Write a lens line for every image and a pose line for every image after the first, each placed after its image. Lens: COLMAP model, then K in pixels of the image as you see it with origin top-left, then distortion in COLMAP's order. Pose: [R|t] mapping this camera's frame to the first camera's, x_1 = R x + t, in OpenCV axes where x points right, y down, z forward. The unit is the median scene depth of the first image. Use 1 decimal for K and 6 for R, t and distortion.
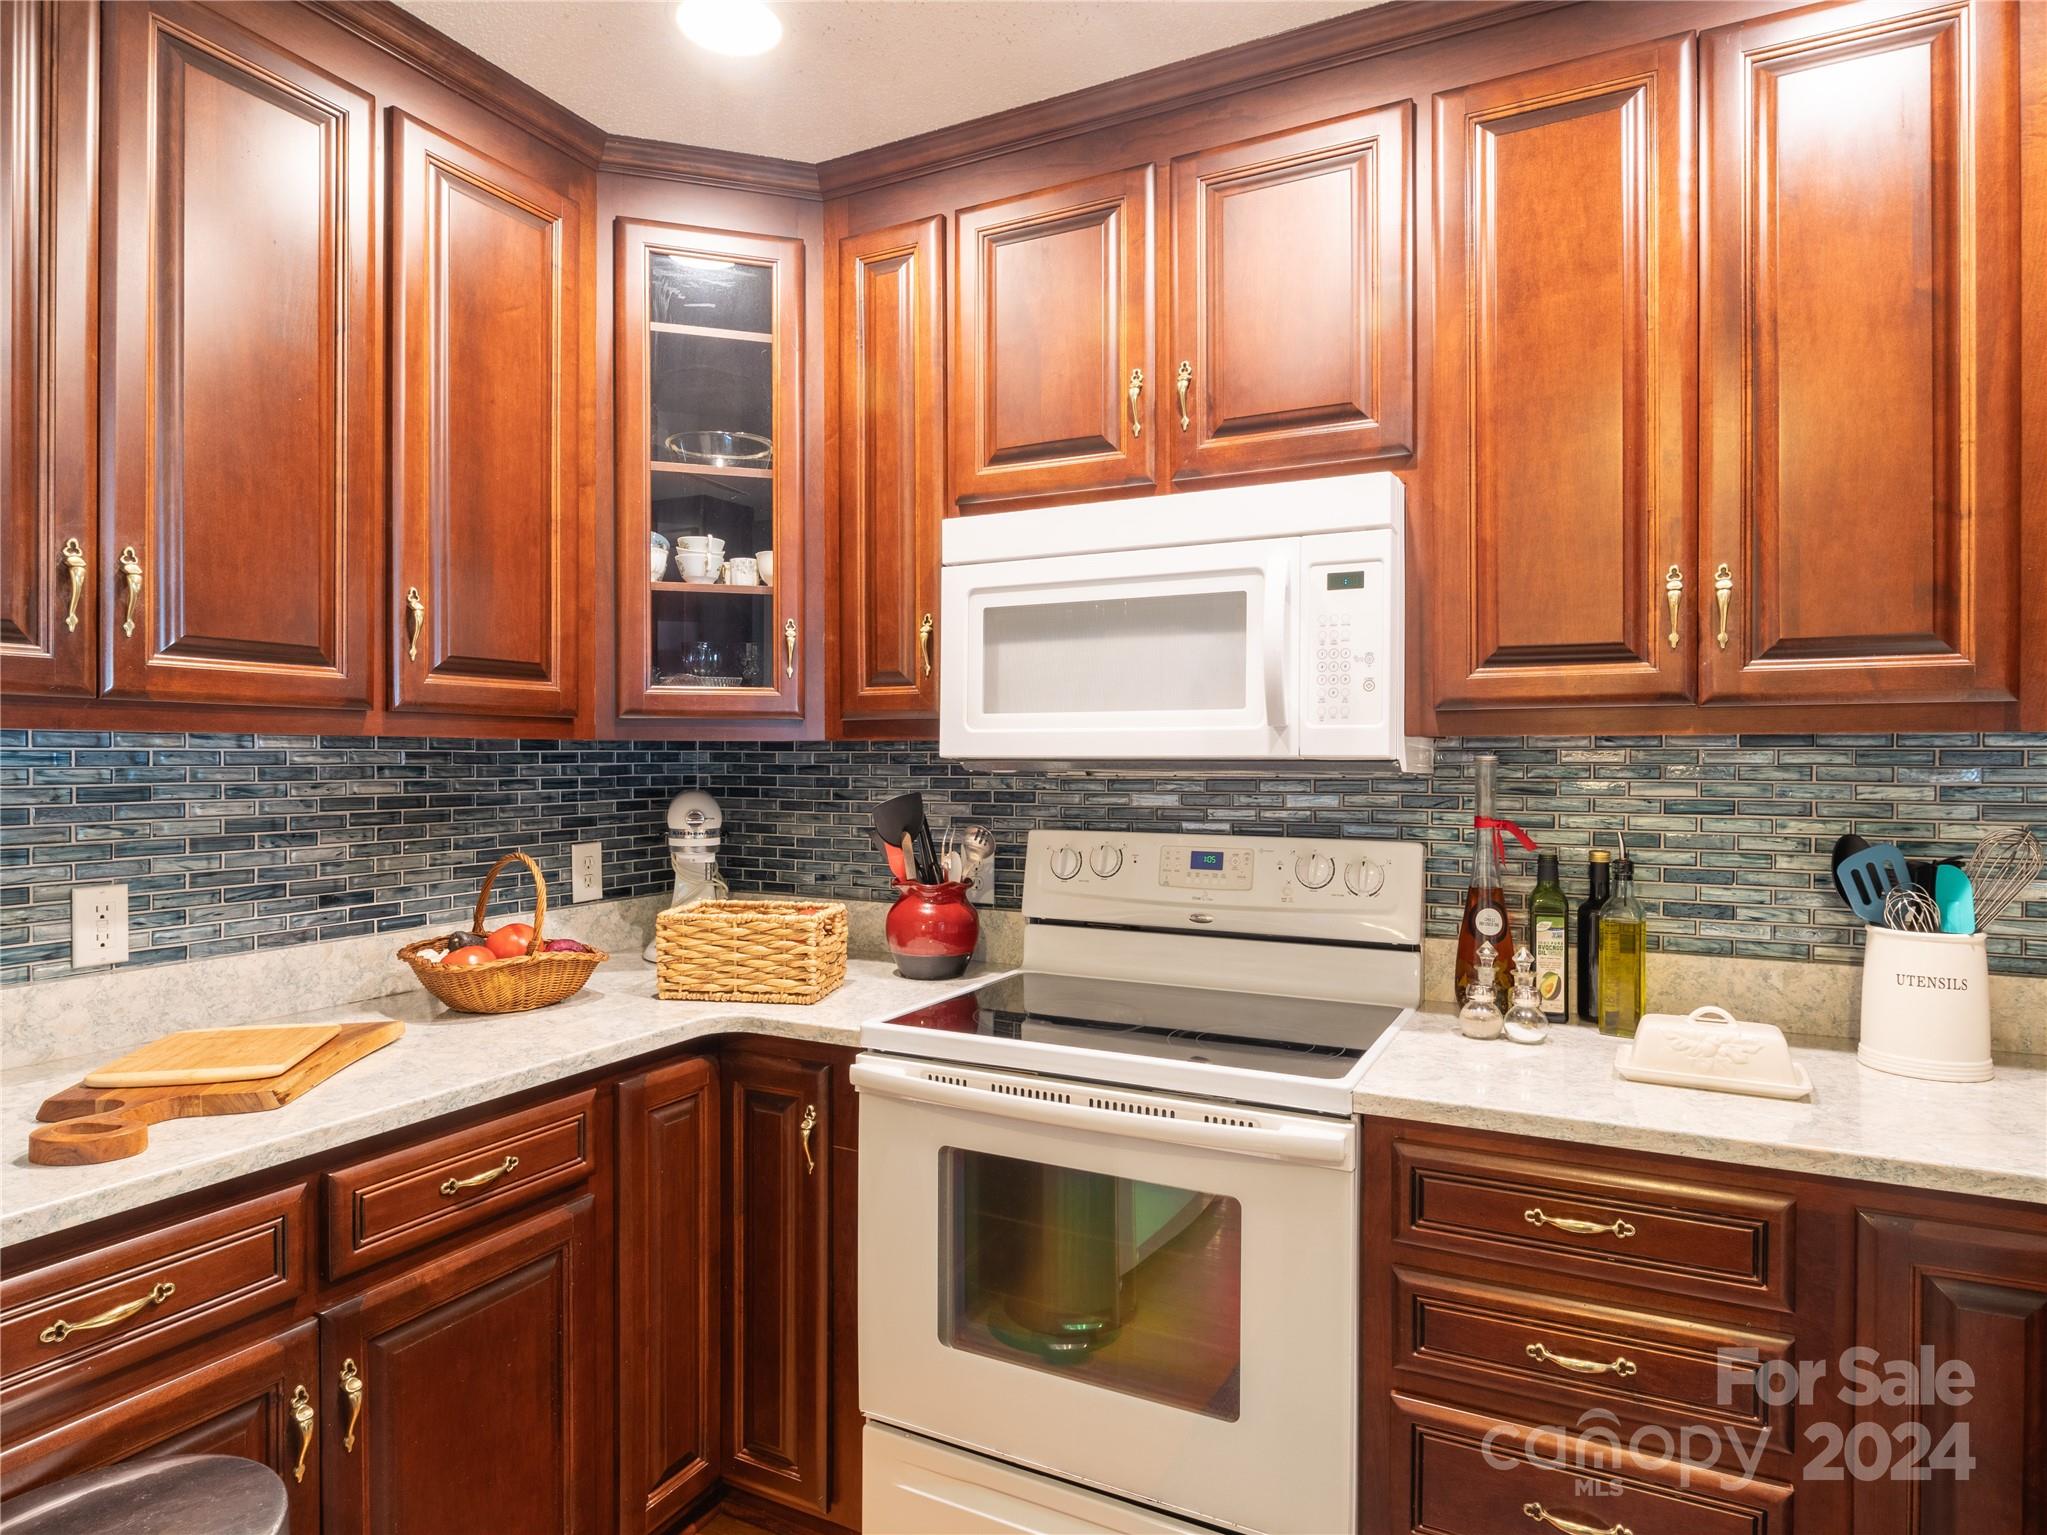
lens RADIAL K [[1176.1, 0, 1023.1], [0, 1176.1, 773.1], [0, 0, 1]] dist [-0.005510, -0.000823]
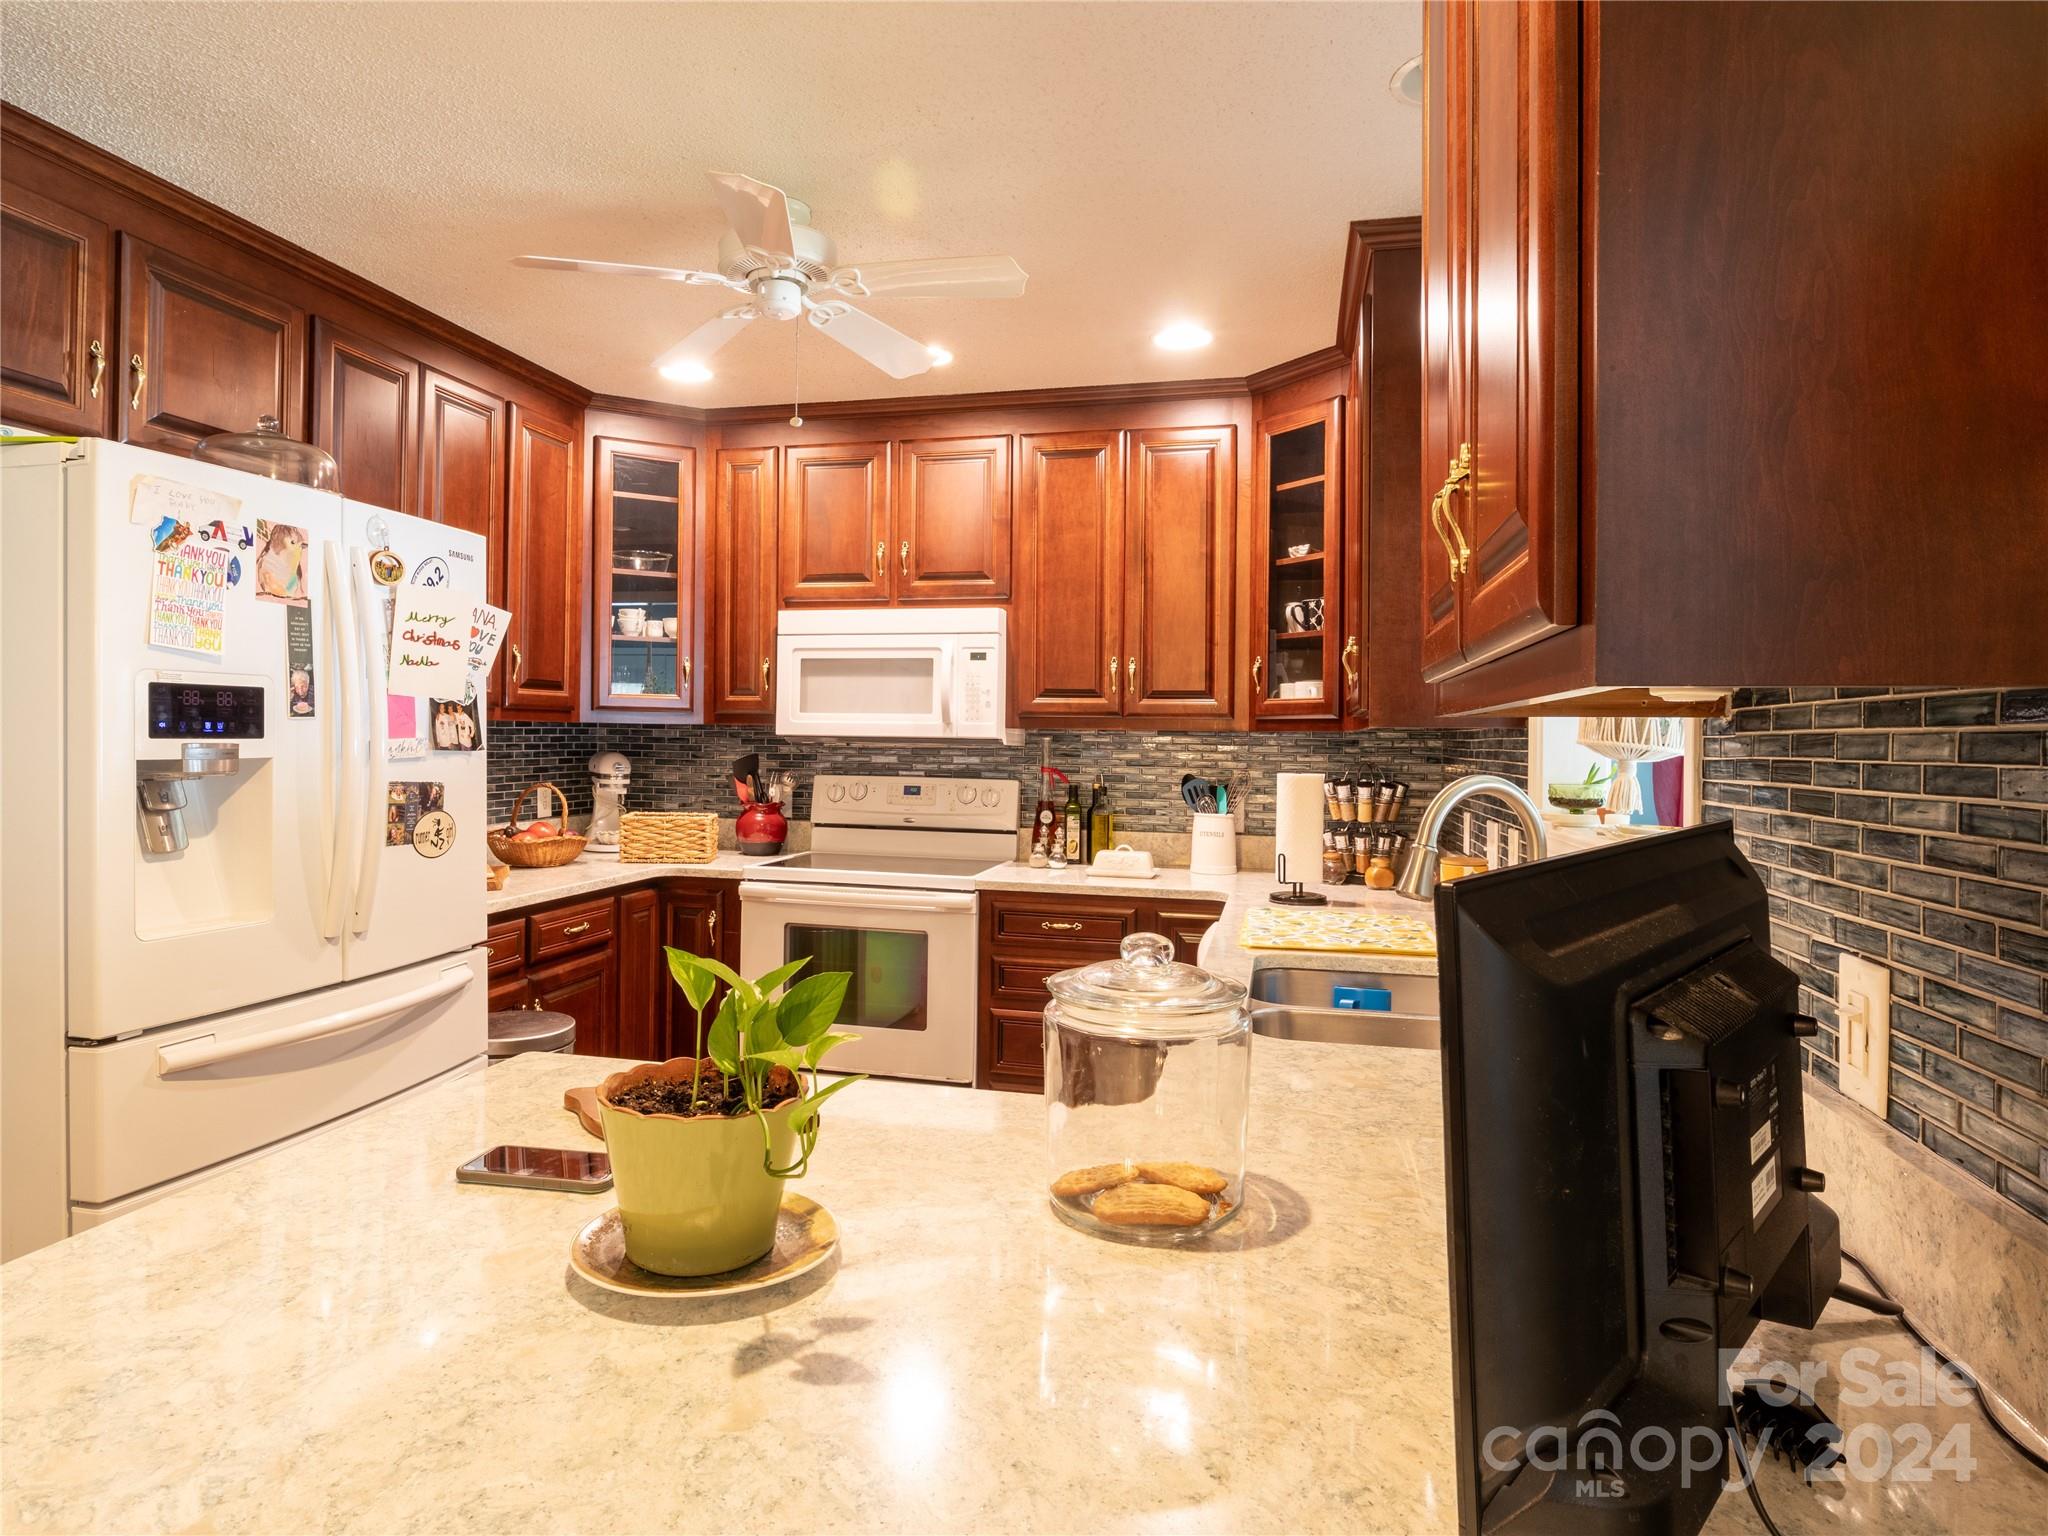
lens RADIAL K [[1201.9, 0, 996.8], [0, 1201.9, 755.0], [0, 0, 1]] dist [-0.003396, -0.000490]
pose [[0.971745, 0.009476, 0.235844, -0.187682], [-0.010719, 0.999935, 0.003990, 0.008274], [-0.235791, -0.006406, 0.971783, -1.020197]]
